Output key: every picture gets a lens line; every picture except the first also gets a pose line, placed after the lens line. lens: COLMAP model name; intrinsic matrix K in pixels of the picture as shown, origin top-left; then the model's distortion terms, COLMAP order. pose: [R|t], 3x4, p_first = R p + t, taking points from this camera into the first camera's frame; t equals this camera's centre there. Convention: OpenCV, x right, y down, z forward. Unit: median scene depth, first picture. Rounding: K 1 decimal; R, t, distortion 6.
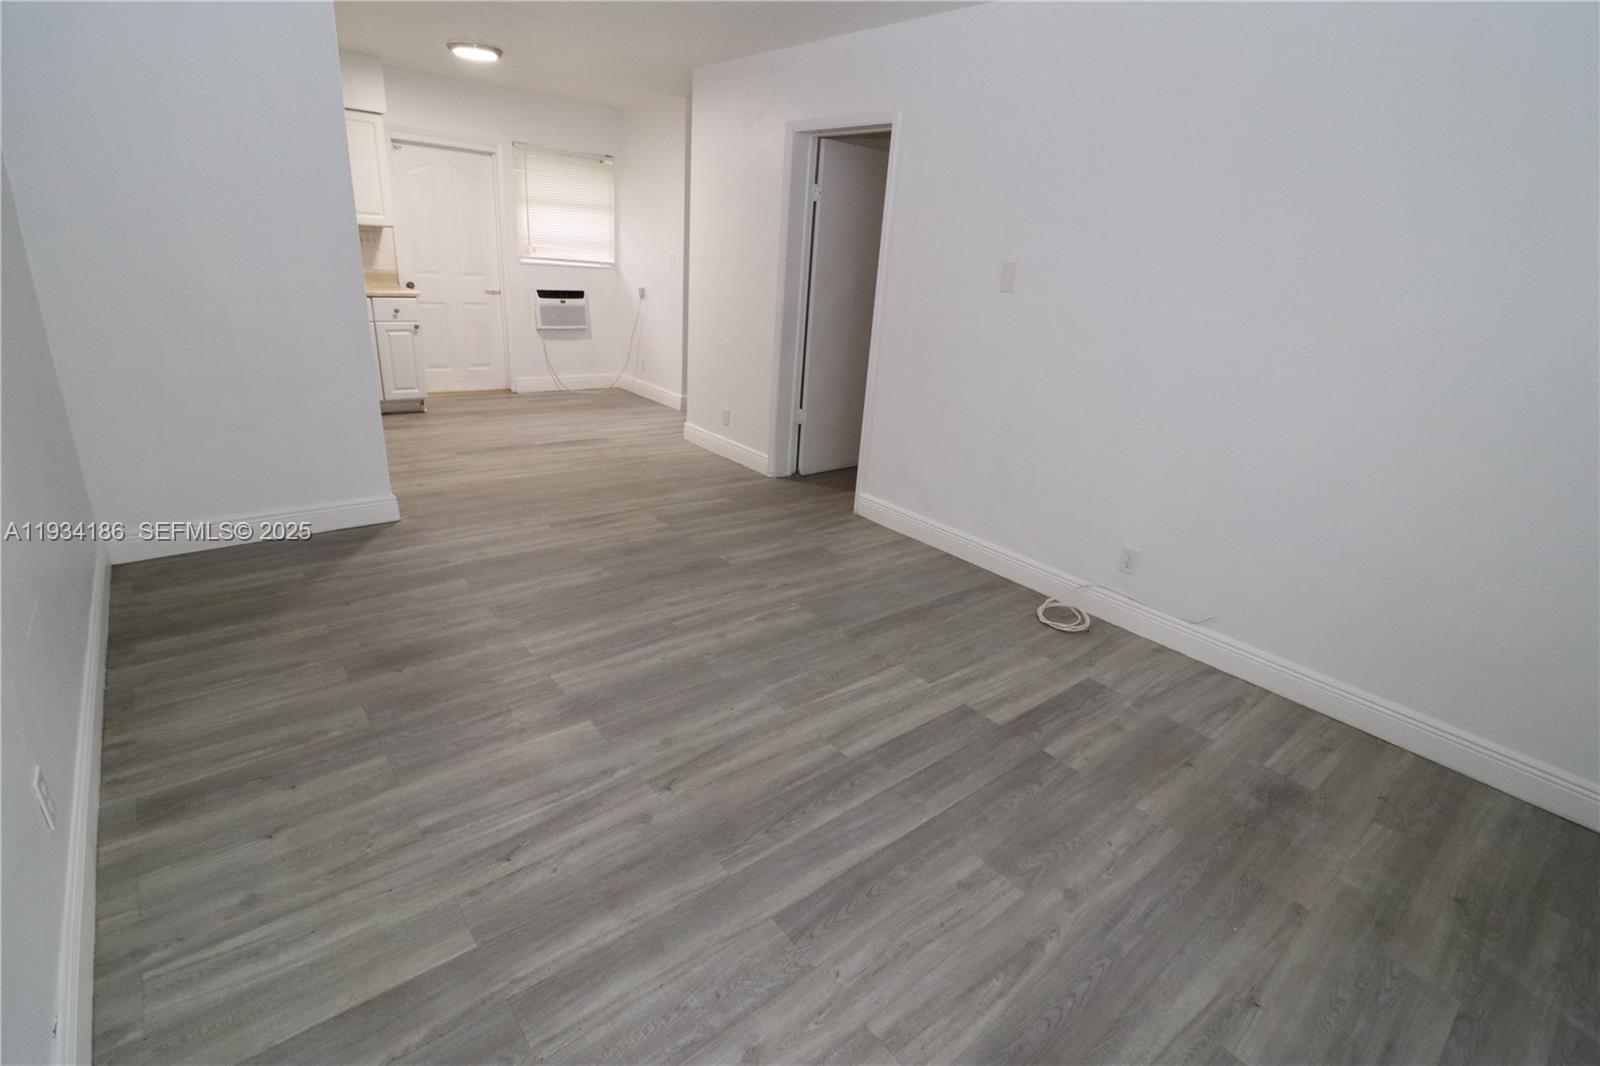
lens RADIAL K [[755.0, 0, 801.3], [0, 755.0, 523.1], [0, 0, 1]] dist [-0.010138, -0.000689]
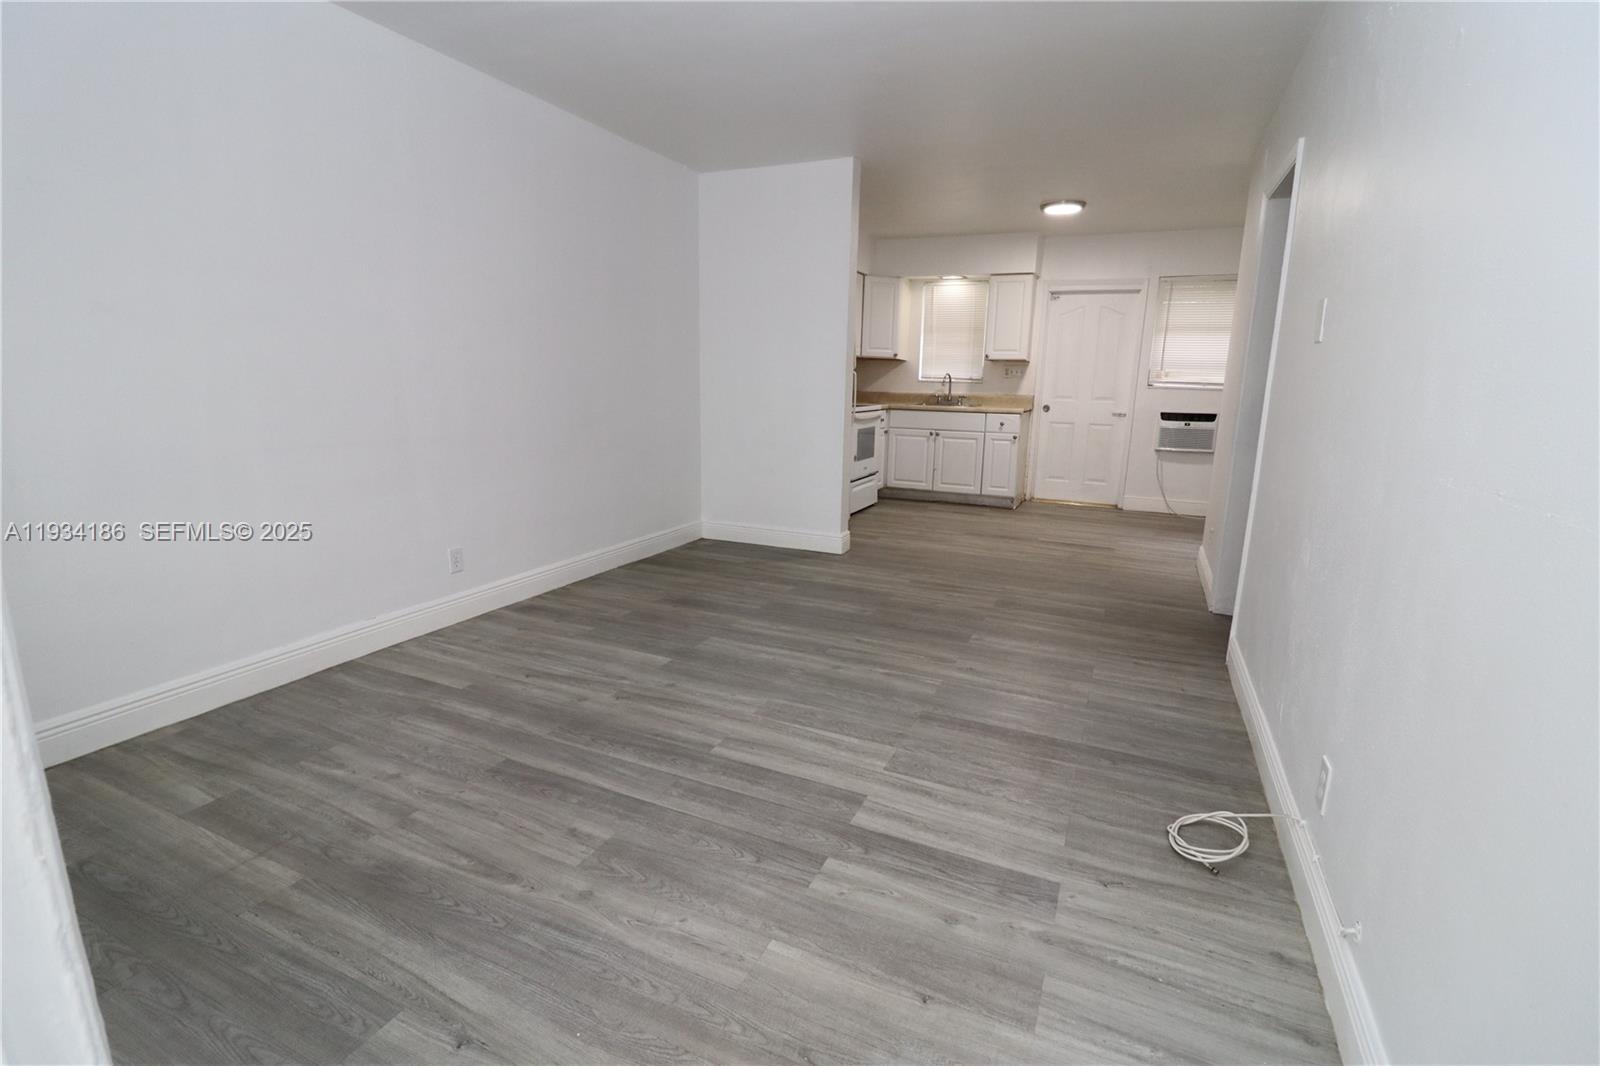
lens RADIAL K [[734.5, 0, 803.2], [0, 734.5, 528.6], [0, 0, 1]] dist [-0.005772, -0.000245]
pose [[0.433491, 0.119970, -0.893136, 0.784781], [-0.293152, 0.955965, -0.013874, -0.012120], [0.852143, 0.267839, 0.449572, 0.433120]]
